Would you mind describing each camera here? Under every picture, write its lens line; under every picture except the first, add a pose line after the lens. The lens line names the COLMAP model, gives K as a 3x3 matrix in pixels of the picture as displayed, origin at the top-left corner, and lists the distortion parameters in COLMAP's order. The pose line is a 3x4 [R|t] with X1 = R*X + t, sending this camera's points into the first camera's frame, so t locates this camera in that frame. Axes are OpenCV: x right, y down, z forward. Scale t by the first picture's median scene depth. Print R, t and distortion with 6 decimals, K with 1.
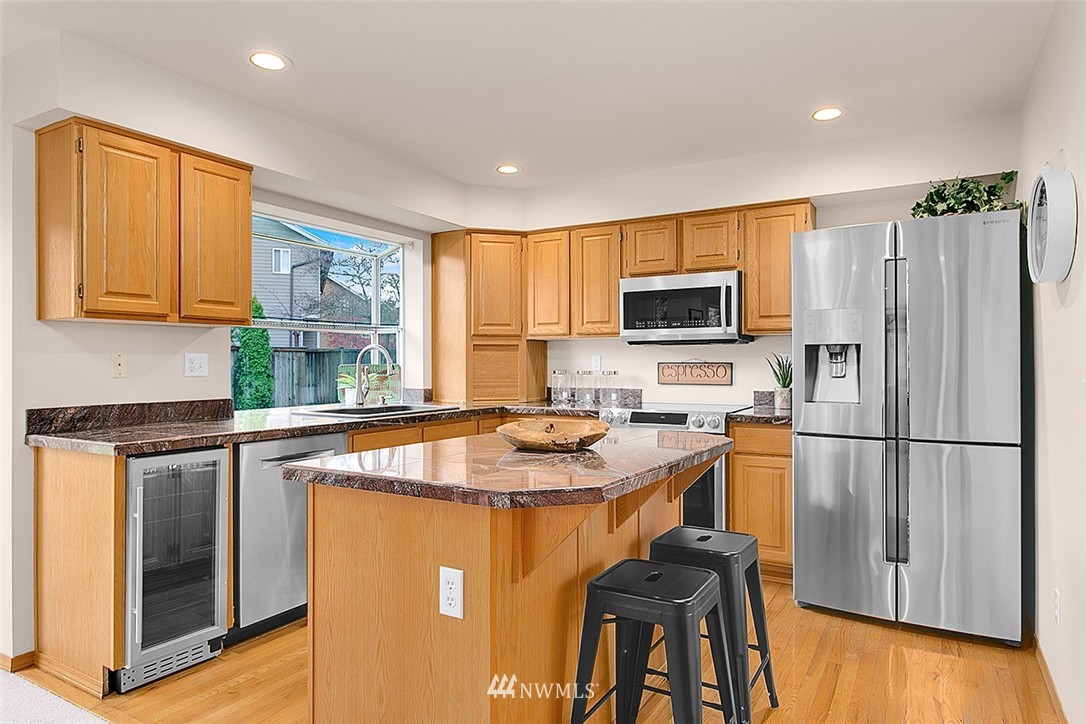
lens RADIAL K [[655.4, 0, 543.0], [0, 655.4, 362.0], [0, 0, 1]] dist [-0.007641, 0.000554]
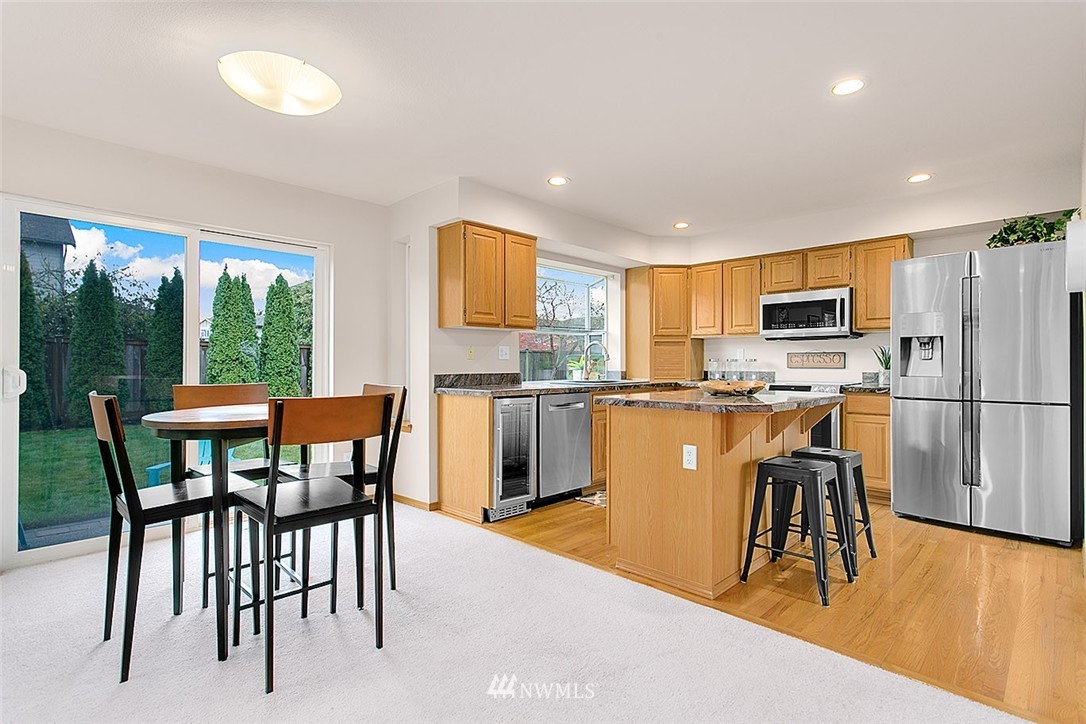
lens RADIAL K [[523.4, 0, 543.0], [0, 523.4, 362.0], [0, 0, 1]] dist [0.003419, 0.000655]
pose [[0.970502, 0.000750, -0.241093, -0.083881], [-0.000583, 1.000000, 0.000764, 0.025189], [0.241093, -0.000601, 0.970502, -0.298844]]
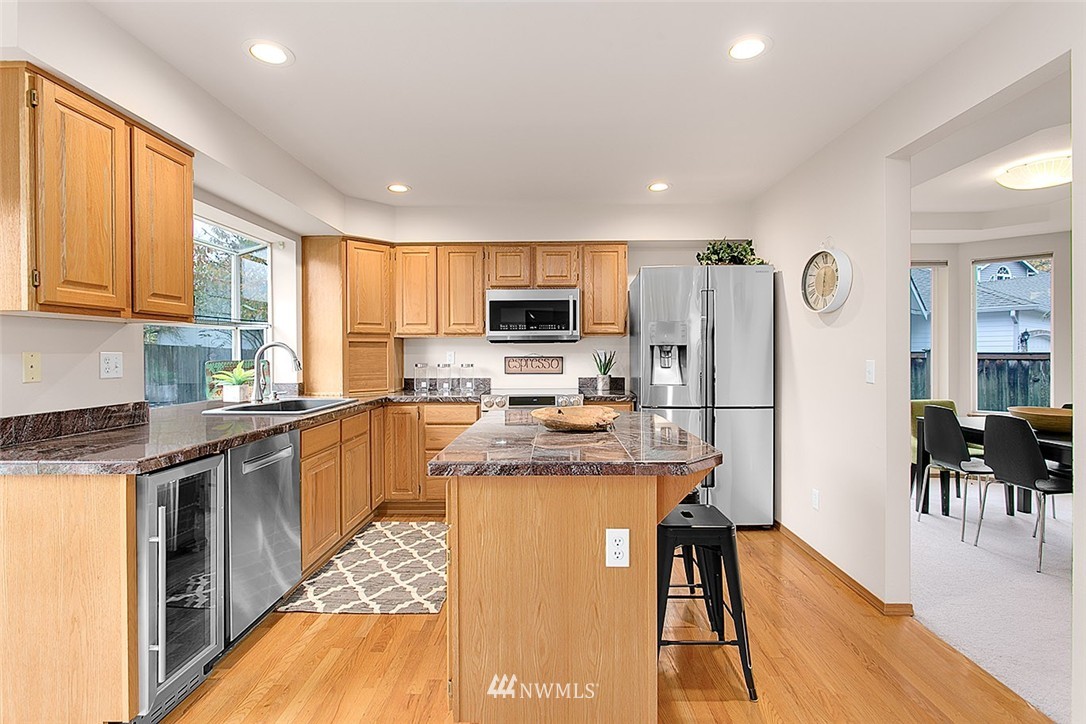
lens RADIAL K [[534.5, 0, 540.8], [0, 534.5, 358.0], [0, 0, 1]] dist [-0.003636, 0.000213]
pose [[0.873712, -0.007376, 0.486387, -0.337753], [0.001912, 0.999929, 0.011730, -0.011256], [-0.486439, -0.009318, 0.873665, 0.078123]]
